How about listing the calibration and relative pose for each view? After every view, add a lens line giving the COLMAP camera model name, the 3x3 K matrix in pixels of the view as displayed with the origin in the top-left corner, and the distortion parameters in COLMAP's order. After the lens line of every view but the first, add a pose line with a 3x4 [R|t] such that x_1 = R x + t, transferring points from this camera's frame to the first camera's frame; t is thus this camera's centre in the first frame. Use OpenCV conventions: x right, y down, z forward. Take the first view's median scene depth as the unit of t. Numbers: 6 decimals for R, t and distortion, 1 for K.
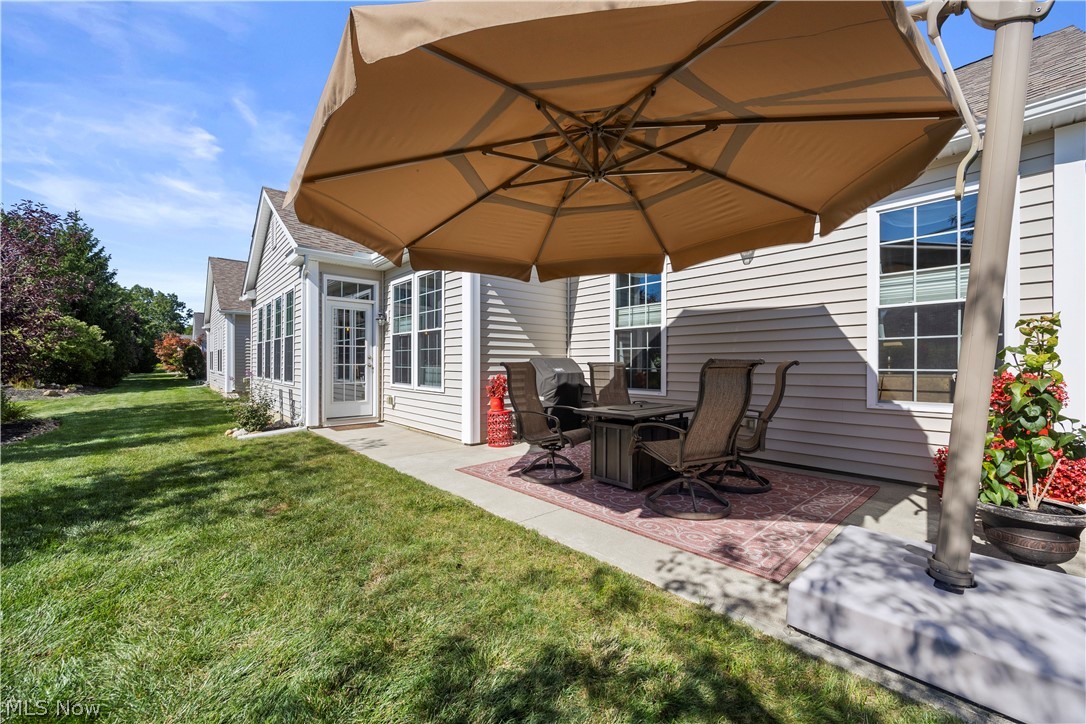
lens RADIAL K [[422.1, 0, 543.0], [0, 422.1, 362.0], [0, 0, 1]] dist [-0.000801, -0.000160]
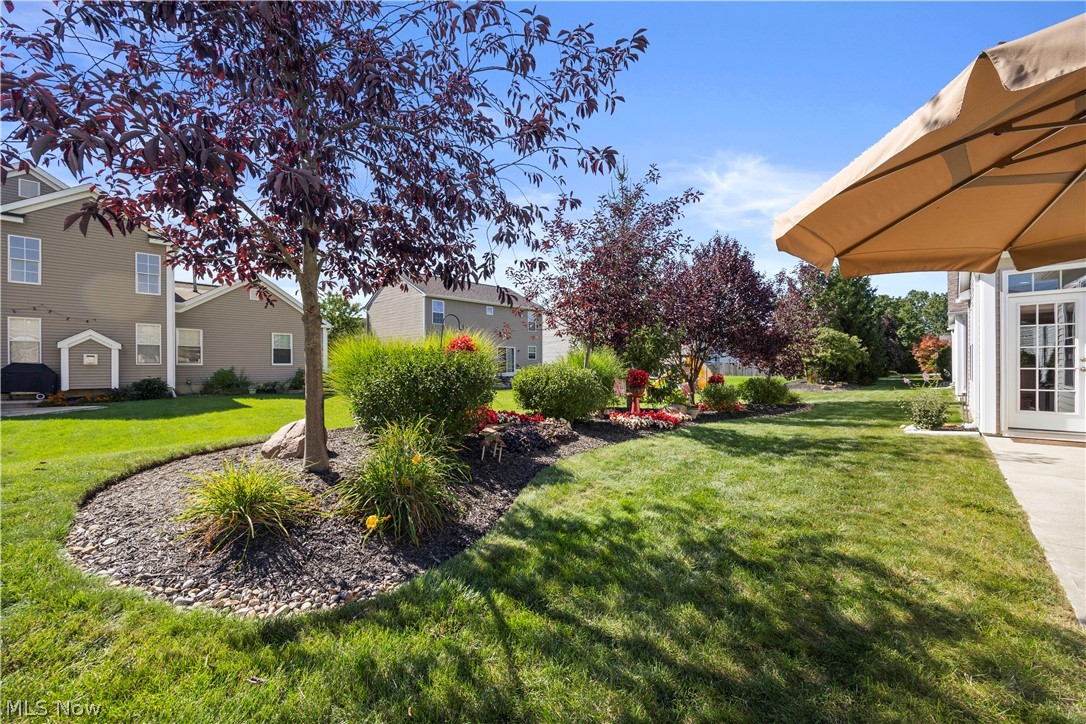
lens RADIAL K [[422.1, 0, 543.0], [0, 422.1, 362.0], [0, 0, 1]] dist [-0.000801, -0.000160]
pose [[0.072433, -0.013902, -0.997276, 0.168367], [0.013612, 0.999823, -0.012949, -0.005535], [0.997280, -0.012637, 0.072609, -0.038095]]
